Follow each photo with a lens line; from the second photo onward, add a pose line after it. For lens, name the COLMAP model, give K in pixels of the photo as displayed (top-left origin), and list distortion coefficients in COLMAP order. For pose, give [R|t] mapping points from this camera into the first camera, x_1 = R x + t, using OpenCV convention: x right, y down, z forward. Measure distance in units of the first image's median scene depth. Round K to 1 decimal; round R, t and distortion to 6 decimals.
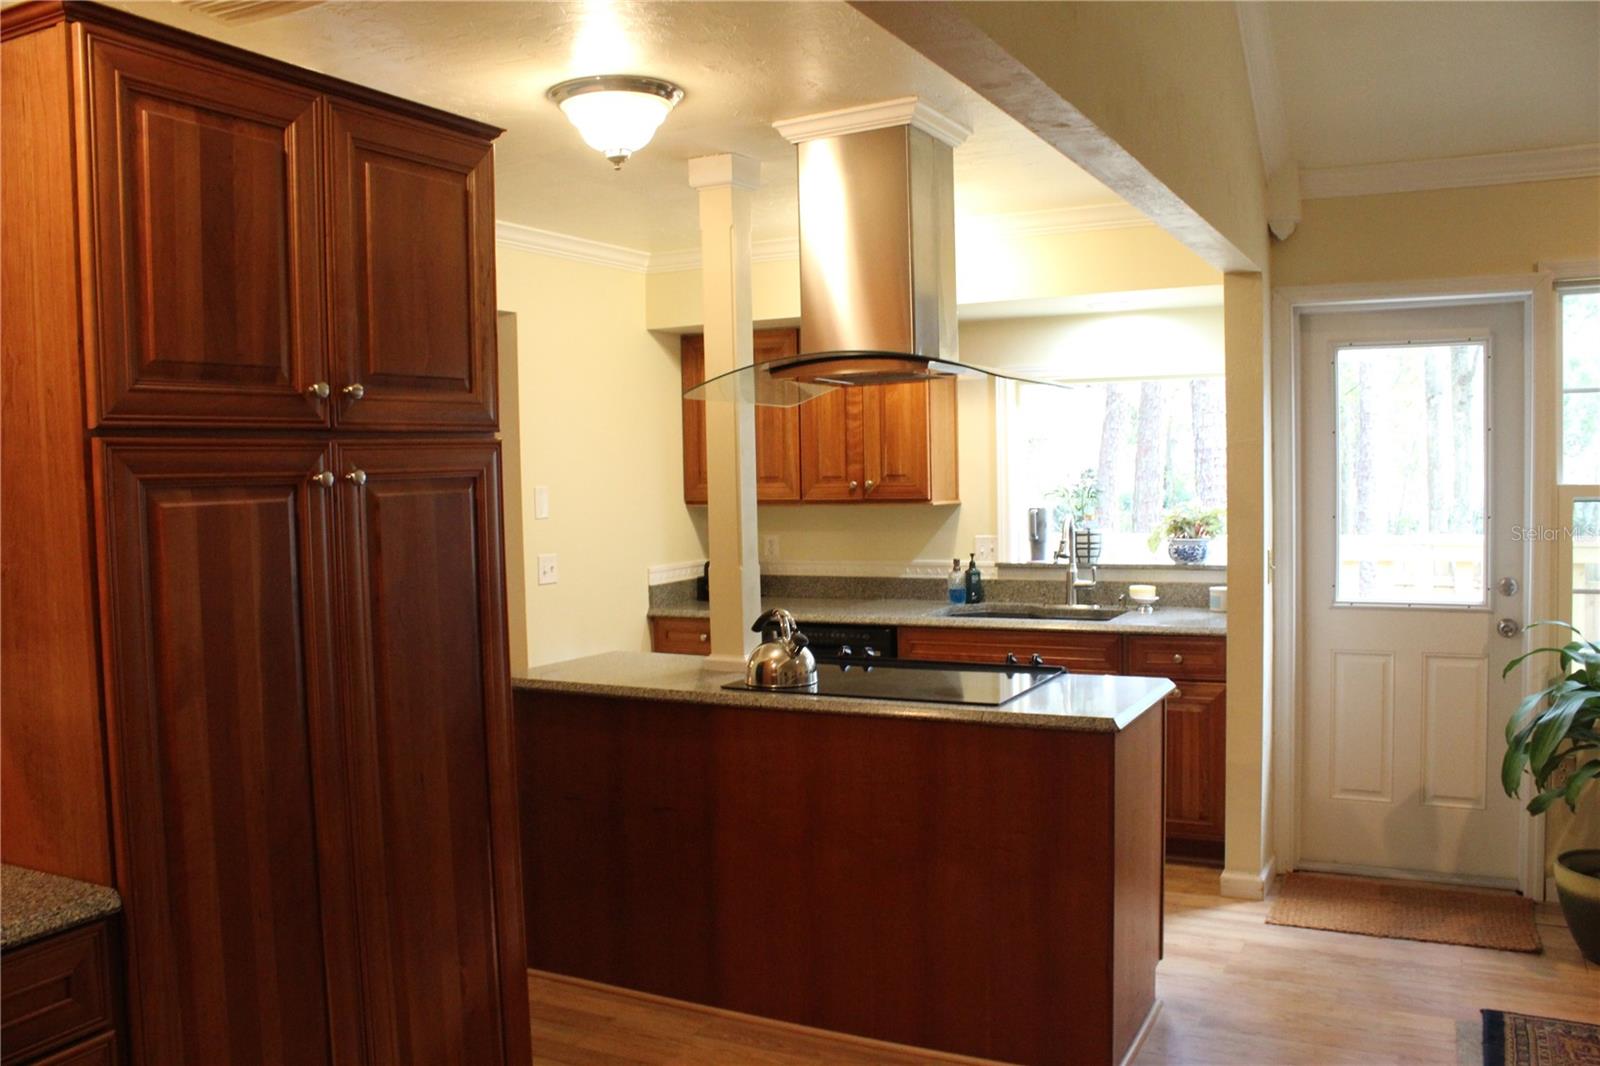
lens RADIAL K [[1331.2, 0, 800.0], [0, 1331.2, 533.0], [0, 0, 1]] dist [-0.173265, 0.160663]
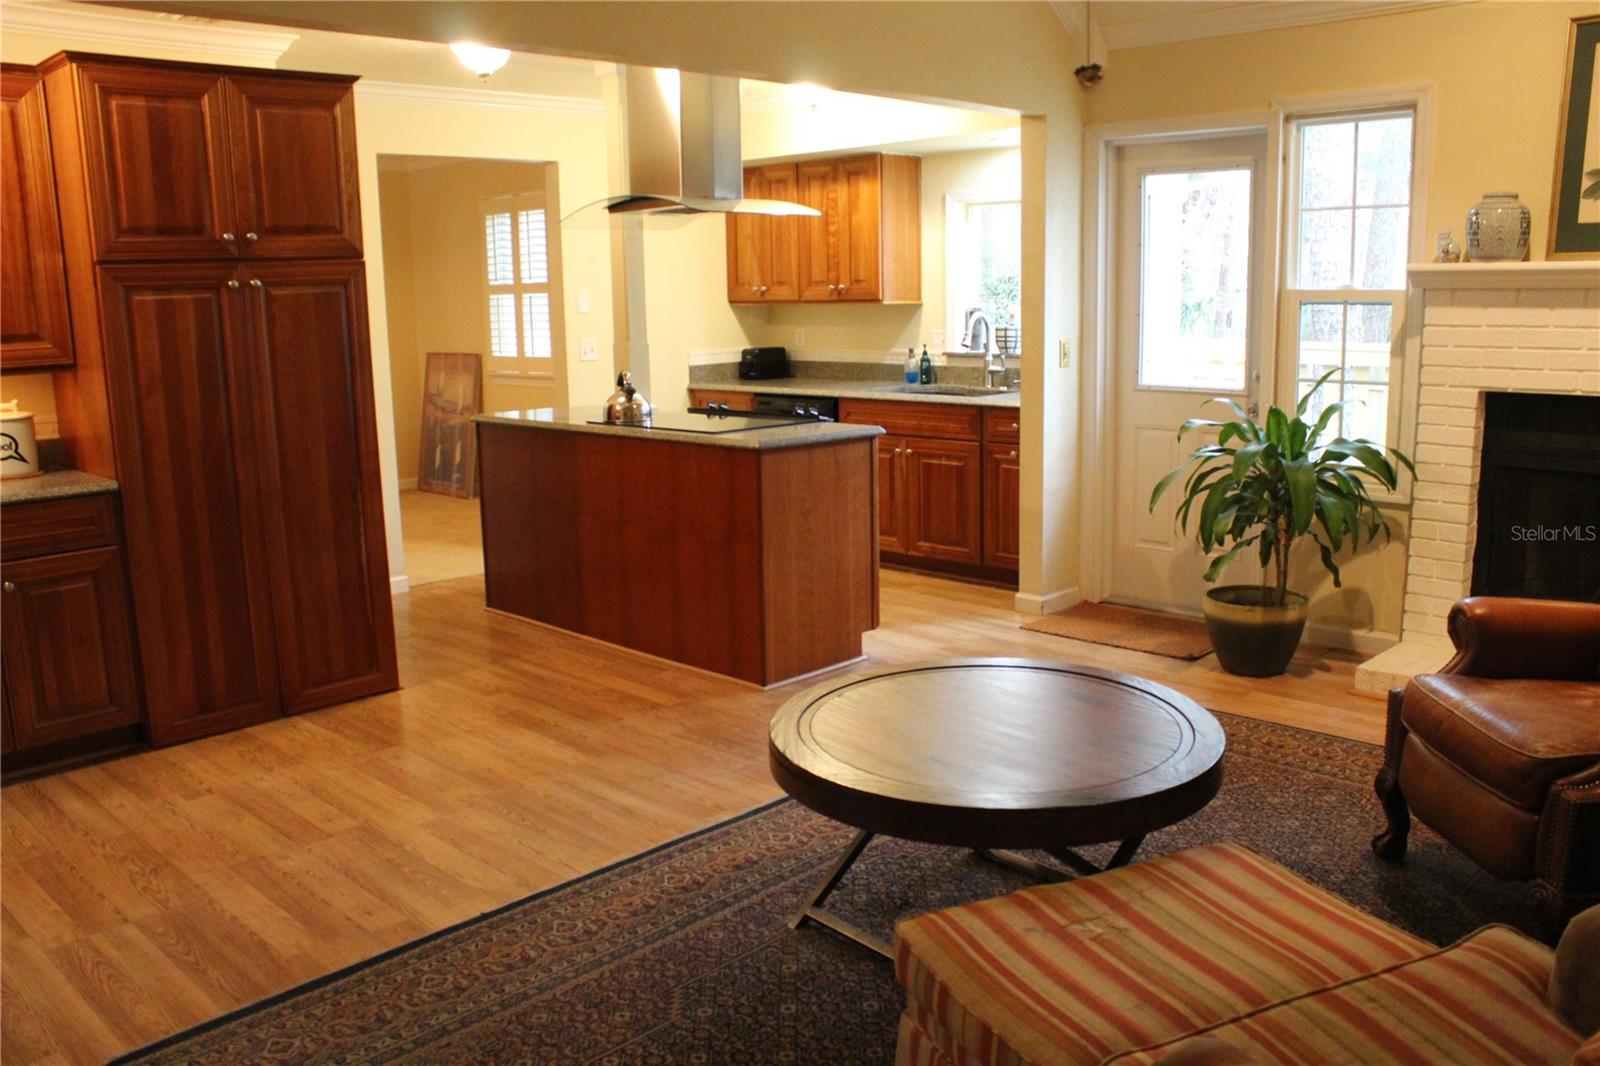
lens RADIAL K [[1331.2, 0, 800.0], [0, 1331.2, 533.0], [0, 0, 1]] dist [-0.173265, 0.160663]
pose [[0.953151, 0.055730, -0.297316, 0.510259], [-0.013348, 0.989674, 0.142716, 0.019415], [0.302199, -0.132062, 0.944053, -0.294051]]
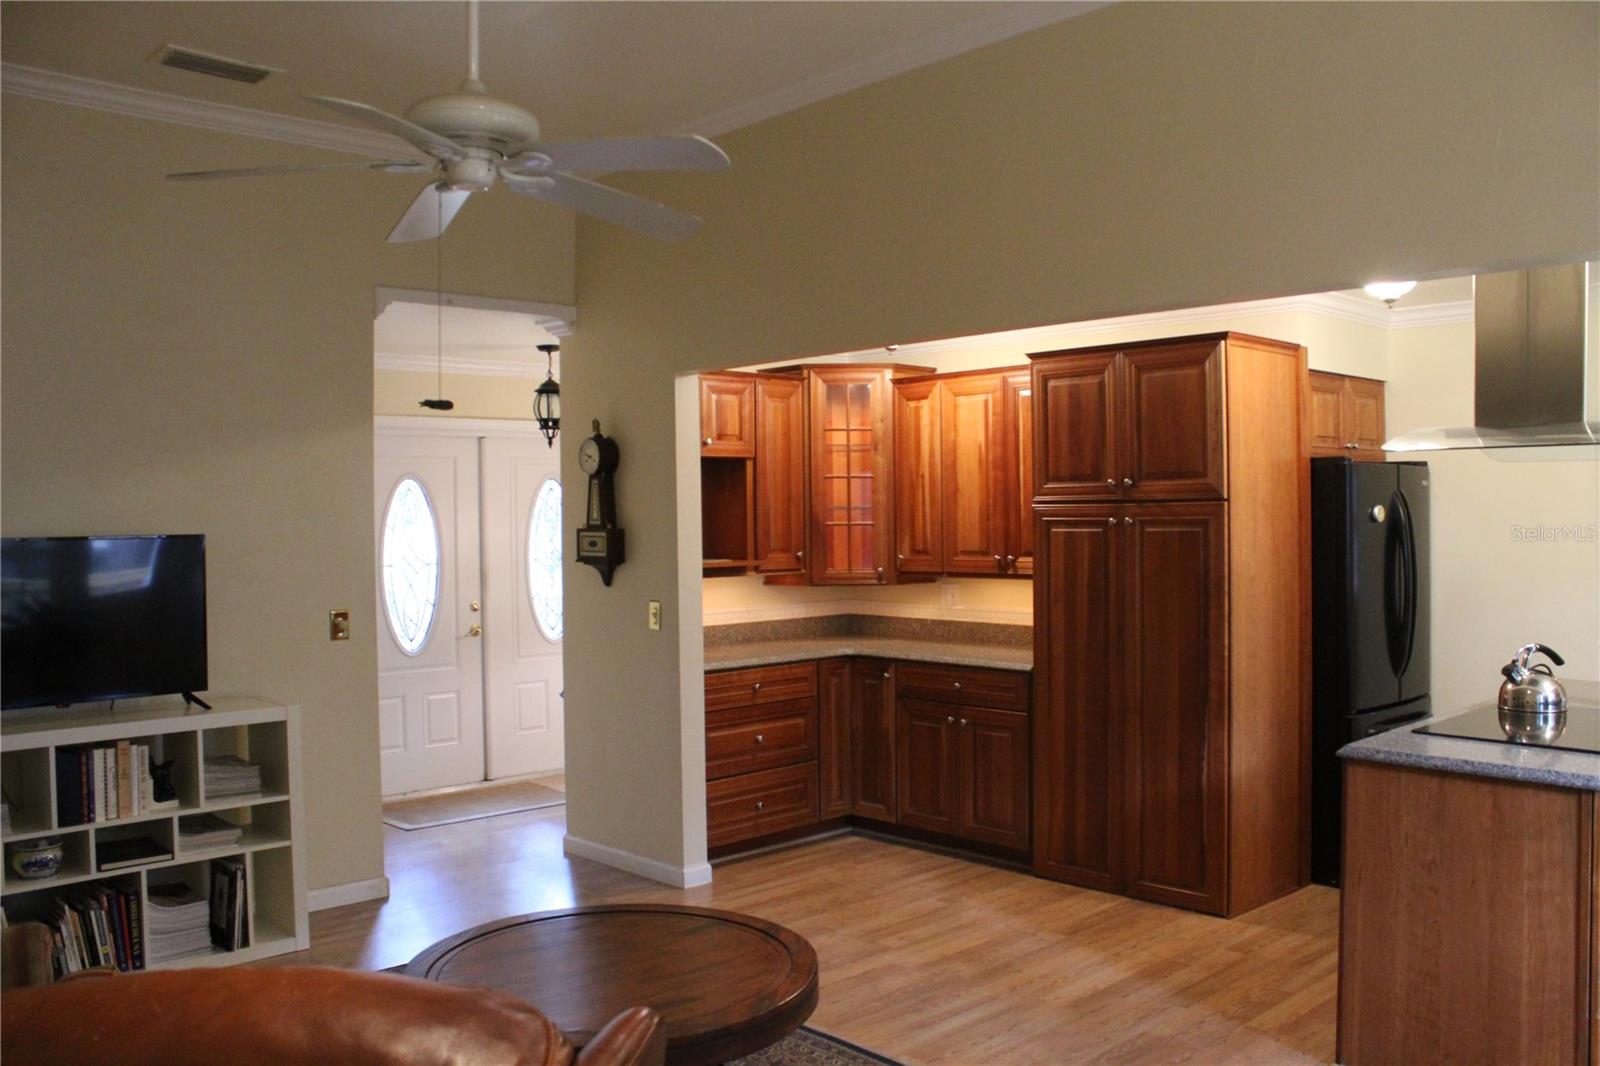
lens RADIAL K [[1331.2, 0, 800.0], [0, 1331.2, 533.0], [0, 0, 1]] dist [-0.173265, 0.160663]
pose [[-0.339563, 0.041460, -0.939669, 1.015817], [-0.027276, 0.998174, 0.053898, -0.066414], [0.940188, 0.043932, -0.337812, 0.640240]]
